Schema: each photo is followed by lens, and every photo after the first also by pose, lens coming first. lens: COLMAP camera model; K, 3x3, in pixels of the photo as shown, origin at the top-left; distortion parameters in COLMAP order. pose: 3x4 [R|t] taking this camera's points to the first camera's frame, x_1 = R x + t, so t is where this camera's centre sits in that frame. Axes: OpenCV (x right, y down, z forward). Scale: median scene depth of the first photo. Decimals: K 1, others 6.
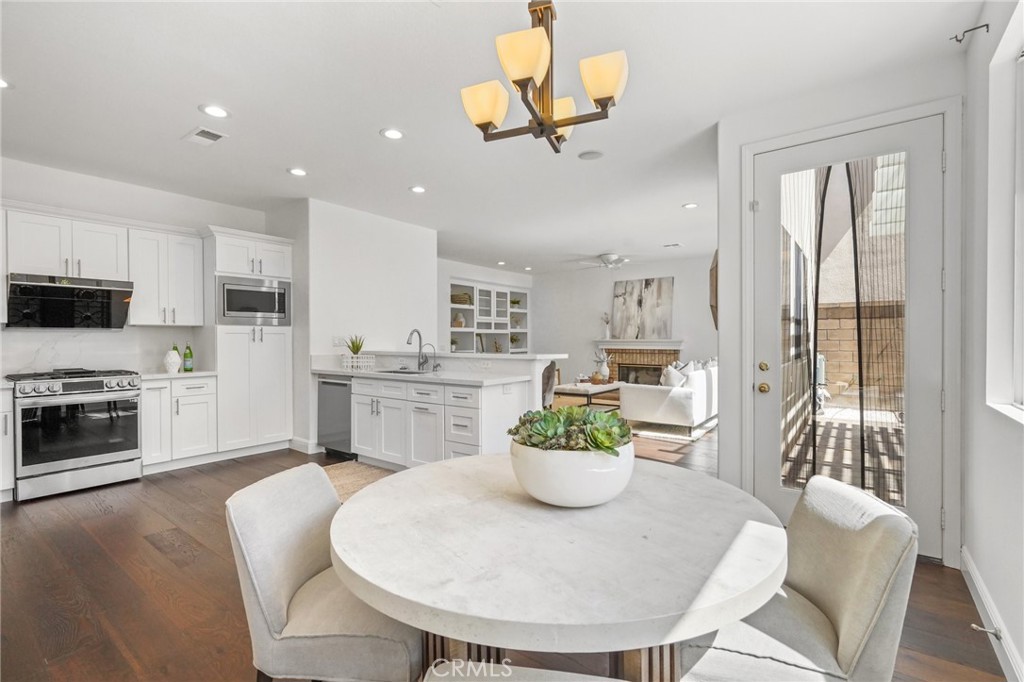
lens RADIAL K [[466.2, 0, 511.6], [0, 466.2, 344.0], [0, 0, 1]] dist [-0.001340, 0.001409]
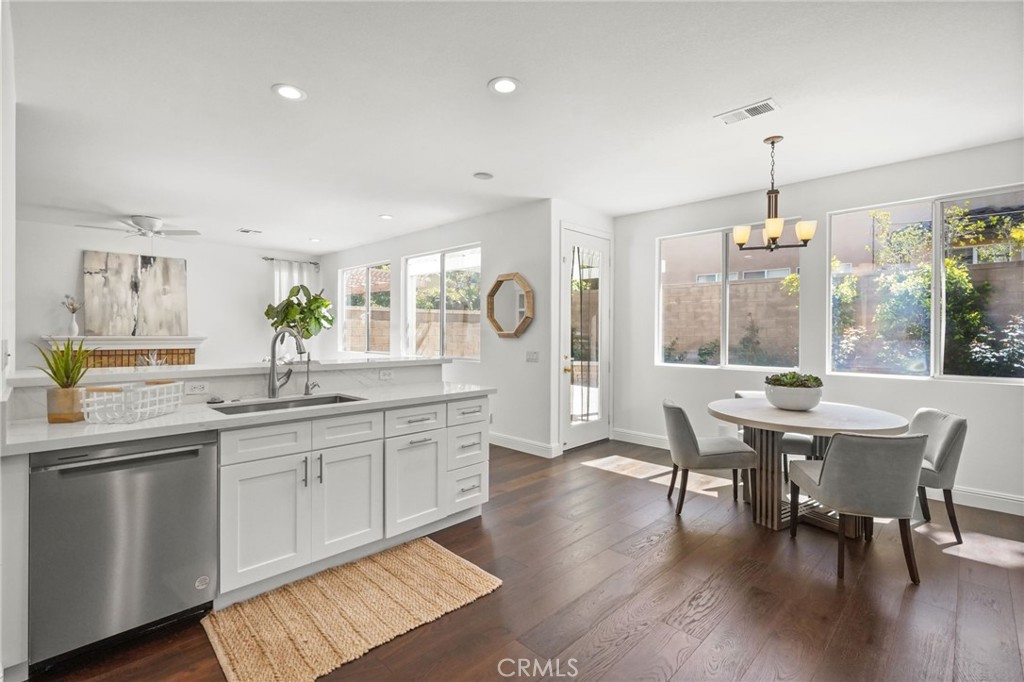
lens RADIAL K [[466.2, 0, 504.9], [0, 466.2, 330.6], [0, 0, 1]] dist [-0.001340, 0.001409]
pose [[0.137388, 0.006060, 0.990499, -0.805319], [0.002567, 0.999976, -0.006474, -0.026239], [-0.990514, 0.003432, 0.137369, 0.689803]]
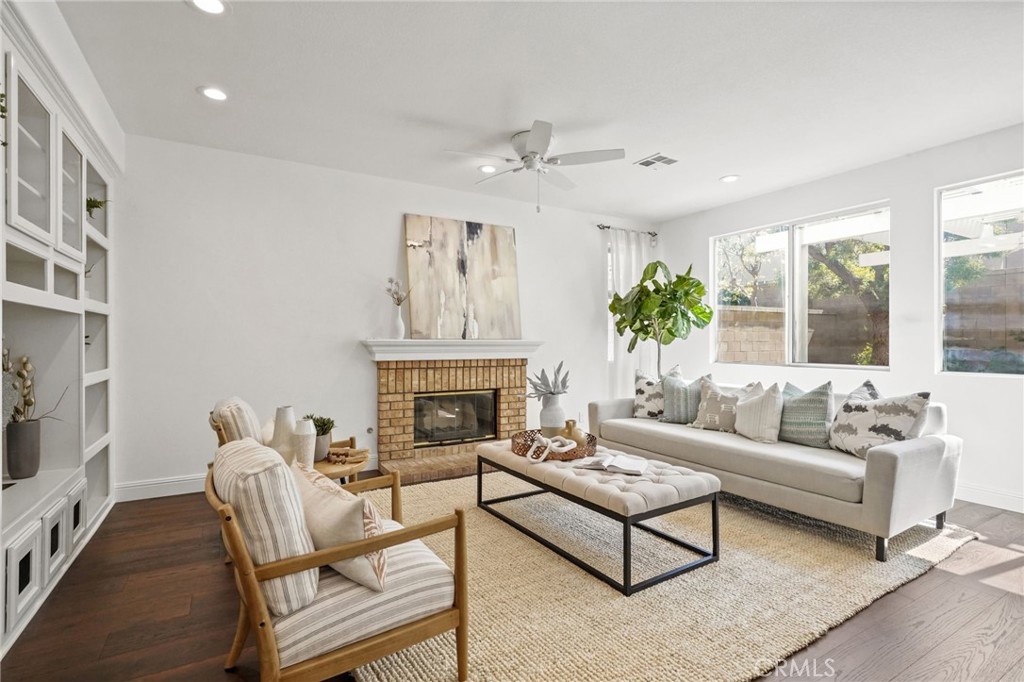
lens RADIAL K [[466.2, 0, 508.1], [0, 466.2, 339.3], [0, 0, 1]] dist [-0.001340, 0.001409]
pose [[0.402930, 0.002385, 0.915228, -0.347456], [0.003851, 0.999983, -0.004301, -0.017115], [-0.915223, 0.005257, 0.402914, 1.626245]]
